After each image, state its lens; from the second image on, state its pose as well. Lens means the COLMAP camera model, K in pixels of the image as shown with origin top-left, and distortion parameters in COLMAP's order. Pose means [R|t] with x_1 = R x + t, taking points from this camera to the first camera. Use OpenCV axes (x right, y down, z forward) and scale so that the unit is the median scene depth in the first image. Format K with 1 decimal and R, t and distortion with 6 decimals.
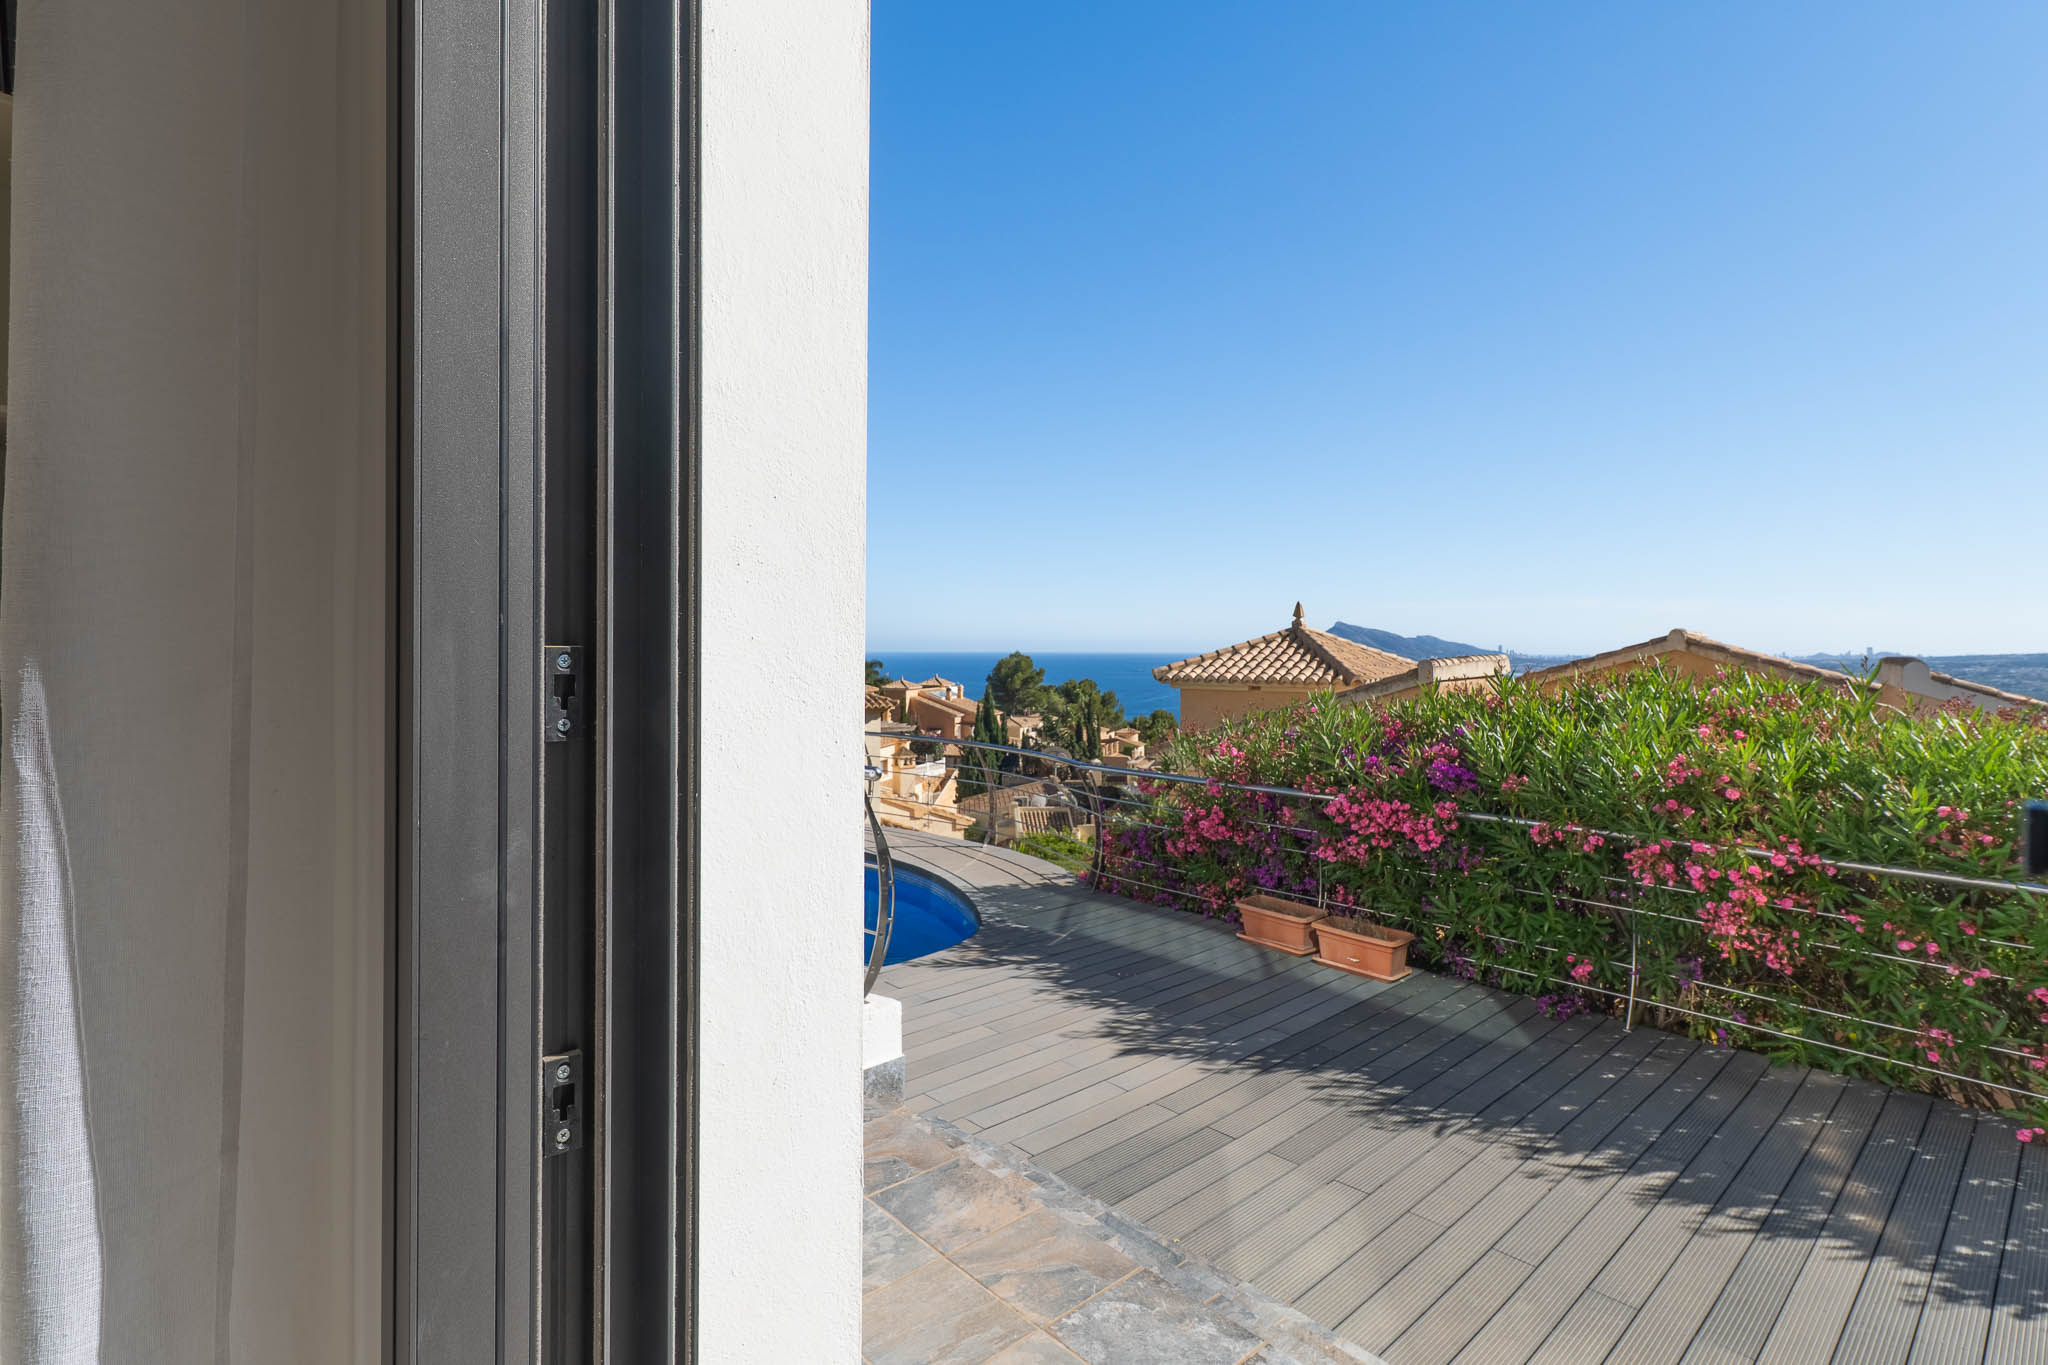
lens RADIAL K [[1017.7, 0, 1002.0], [0, 1017.7, 639.4], [0, 0, 1]] dist [-0.000306, 0.001938]
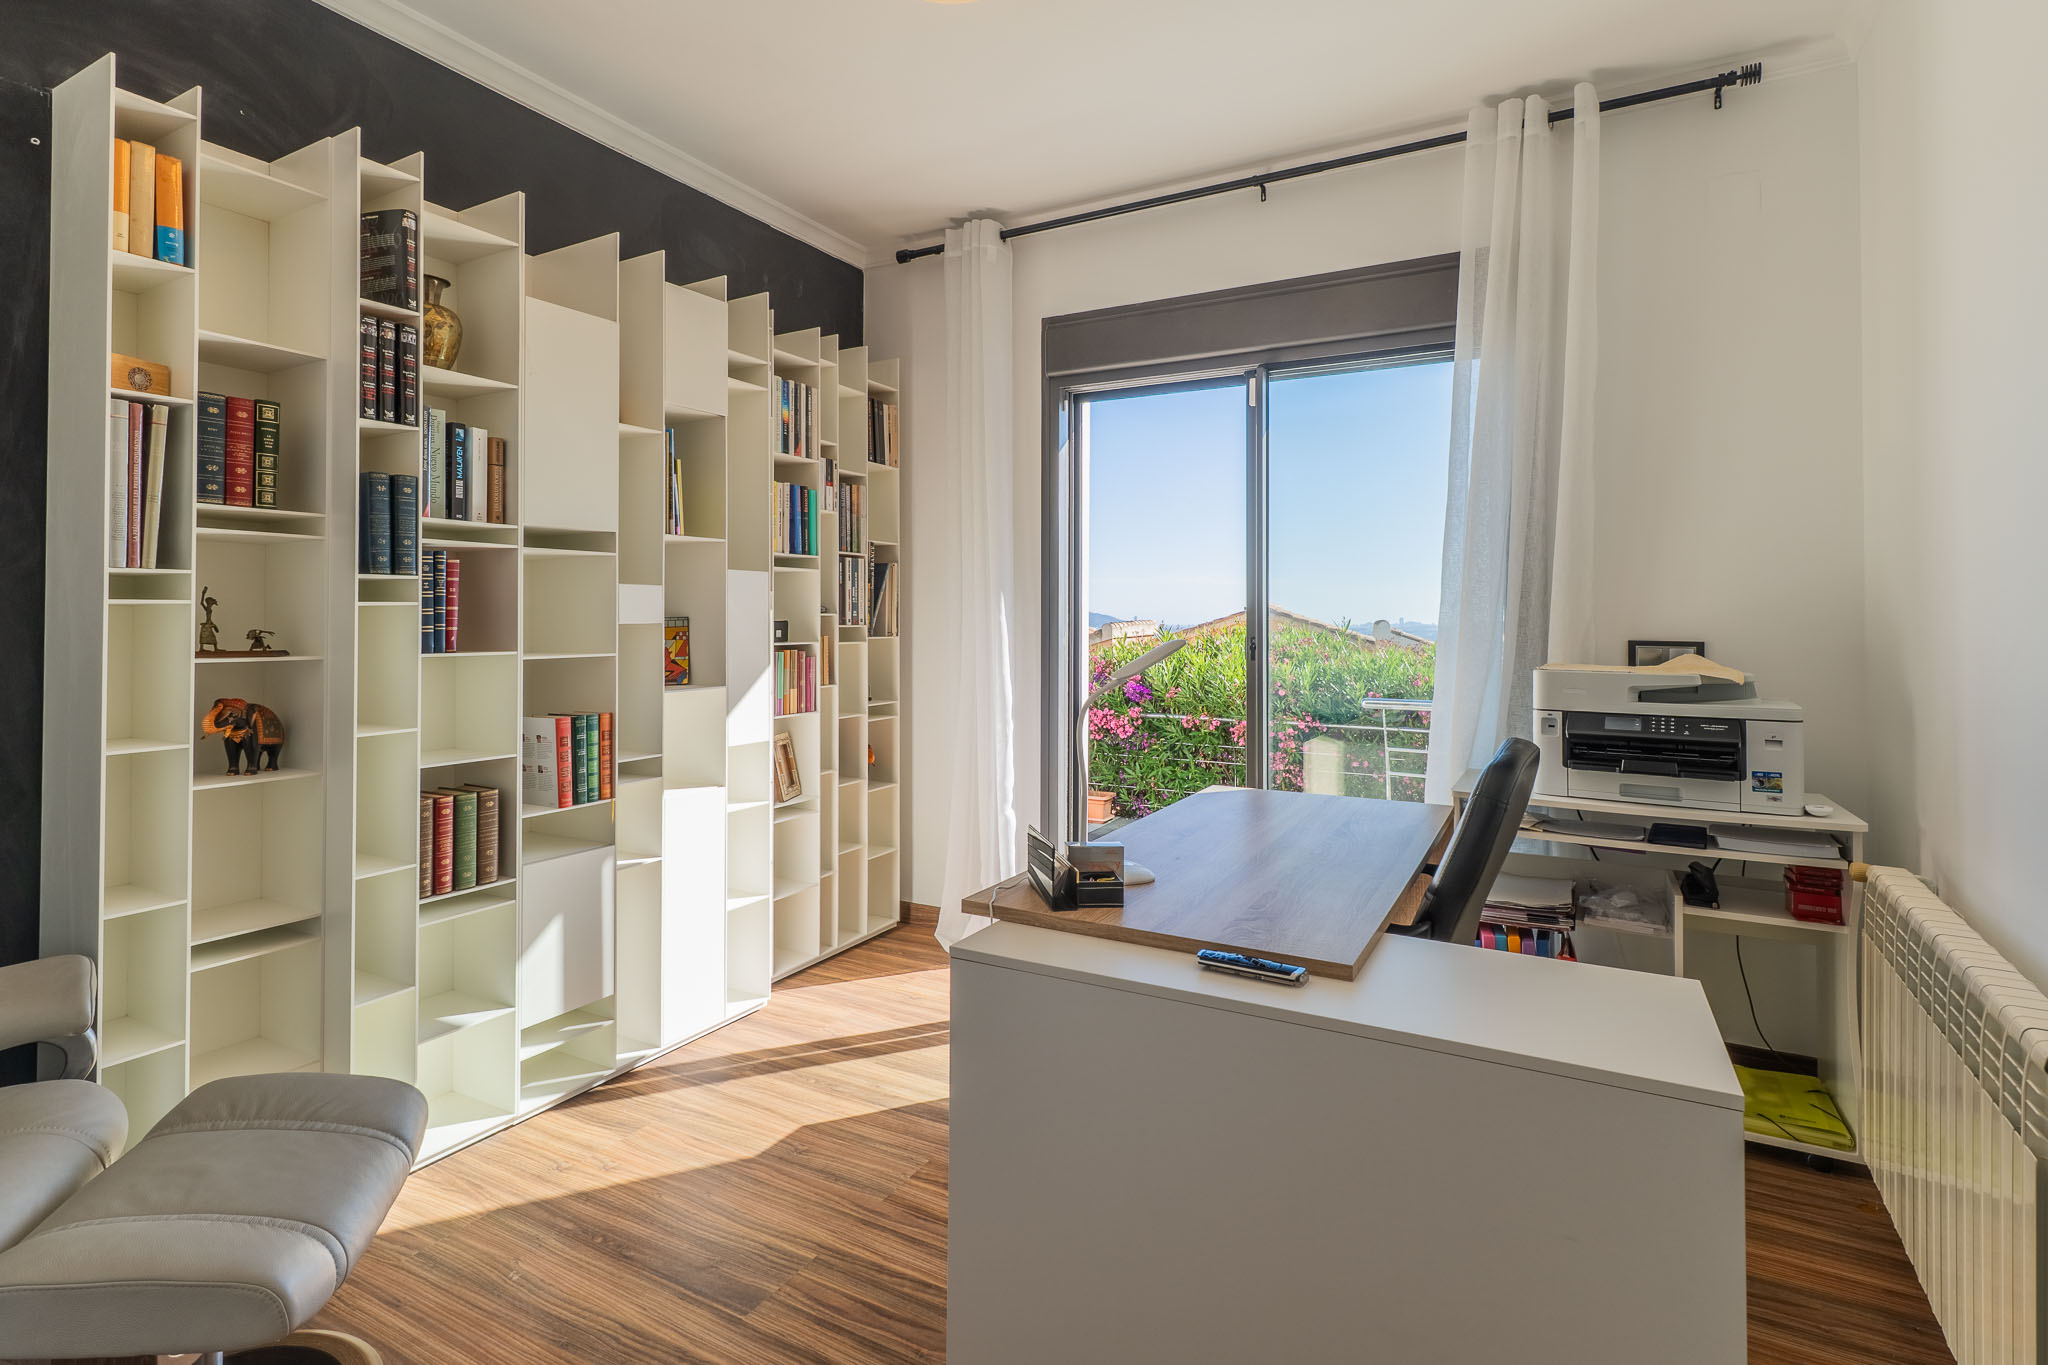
lens RADIAL K [[1017.7, 0, 1009.2], [0, 1017.7, 600.3], [0, 0, 1]] dist [-0.000306, 0.001938]
pose [[0.946806, 0.004295, 0.321777, -0.303252], [-0.001366, 0.999956, -0.009328, 0.003950], [-0.321803, 0.008392, 0.946769, -0.520587]]
